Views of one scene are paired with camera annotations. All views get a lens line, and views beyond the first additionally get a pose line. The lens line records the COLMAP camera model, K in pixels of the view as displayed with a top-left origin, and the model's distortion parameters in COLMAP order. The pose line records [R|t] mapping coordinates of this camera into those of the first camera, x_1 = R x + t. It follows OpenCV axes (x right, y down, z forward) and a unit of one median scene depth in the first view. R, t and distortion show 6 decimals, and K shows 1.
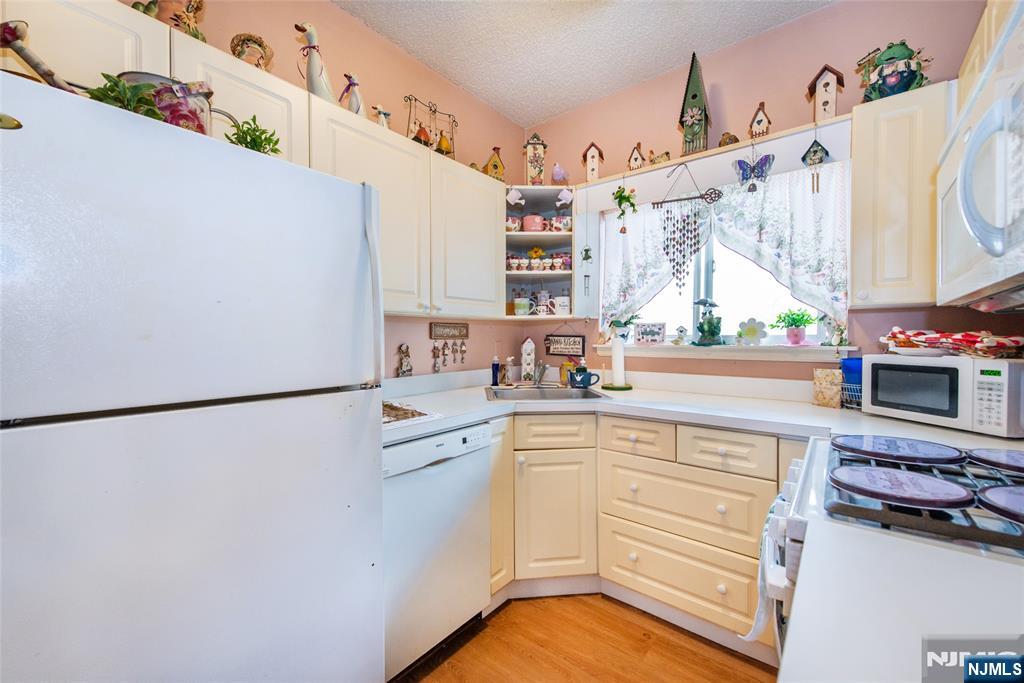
lens RADIAL K [[404.6, 0, 510.4], [0, 404.6, 344.7], [0, 0, 1]] dist [0.012443, -0.003947]
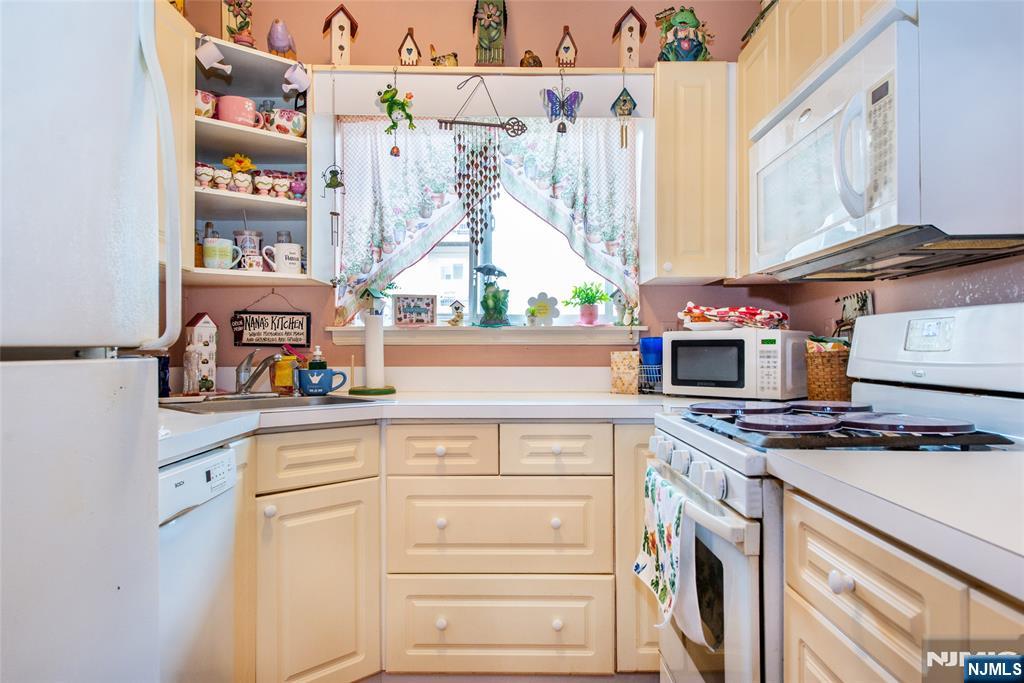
lens RADIAL K [[672.2, 0, 505.5], [0, 672.2, 347.4], [0, 0, 1]] dist [0.021709, -0.006613]
pose [[0.779748, 0.002957, 0.626086, -0.293262], [0.008674, 0.999842, -0.015524, 0.063870], [-0.626033, 0.017536, 0.779599, 0.027210]]
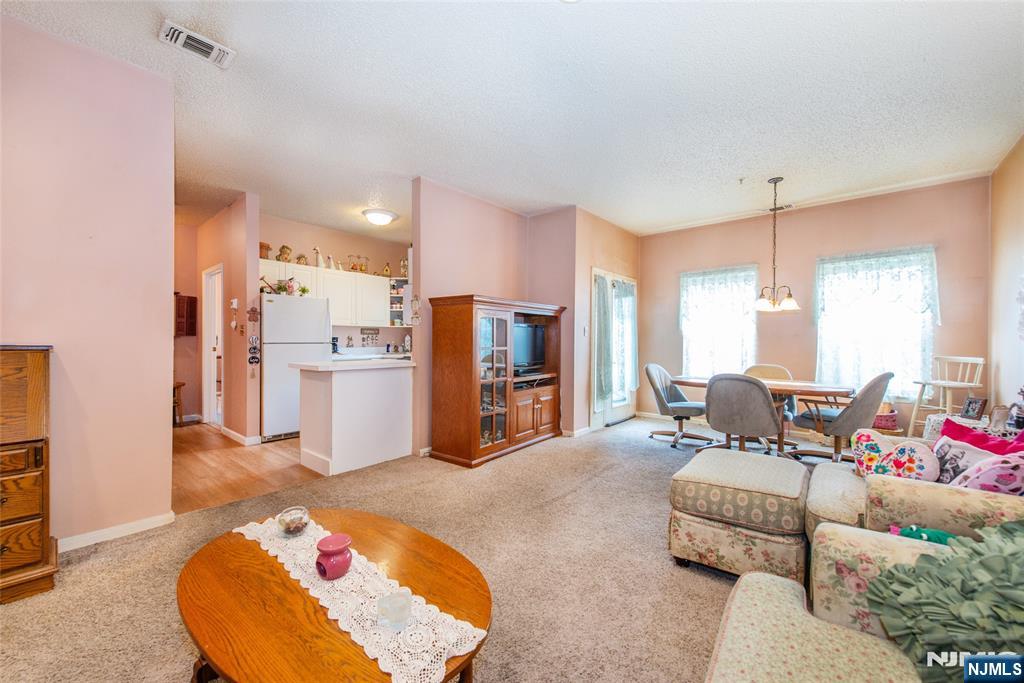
lens RADIAL K [[404.6, 0, 509.0], [0, 404.6, 344.9], [0, 0, 1]] dist [0.012443, -0.003947]
pose [[0.999234, 0.004036, -0.038931, 1.021477], [-0.004379, 0.999952, -0.008733, 0.085818], [0.038894, 0.008897, 0.999204, -1.912317]]
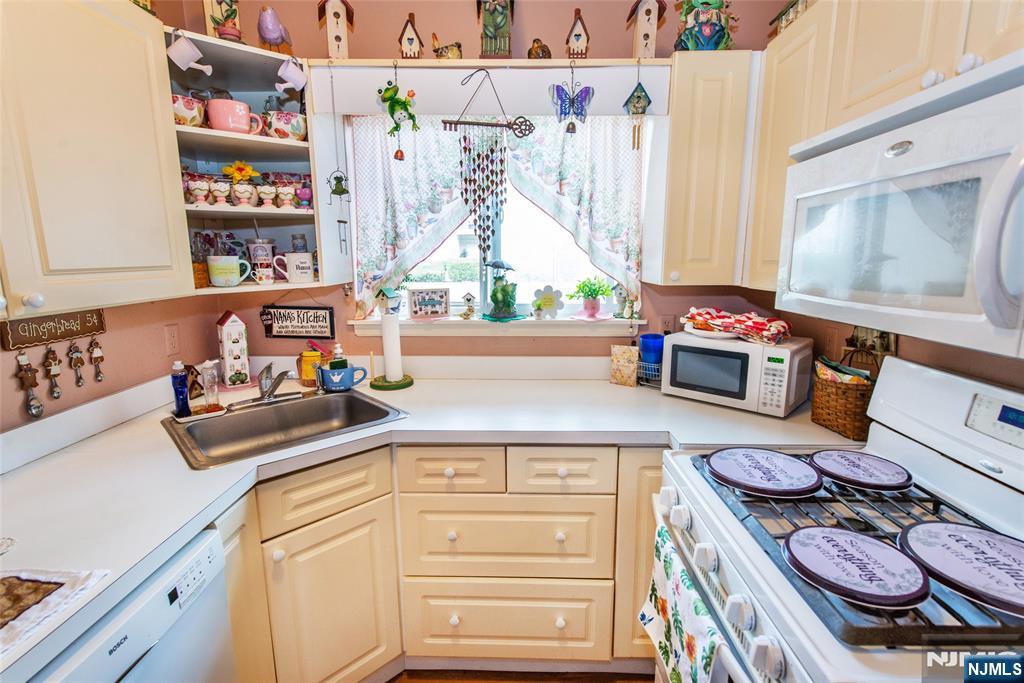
lens RADIAL K [[475.9, 0, 508.3], [0, 475.9, 344.5], [0, 0, 1]] dist [0.011220, -0.003048]
pose [[0.791031, -0.114219, 0.601019, -0.083544], [0.013012, 0.985336, 0.170129, -0.118659], [-0.611638, -0.126757, 0.780917, 0.273415]]
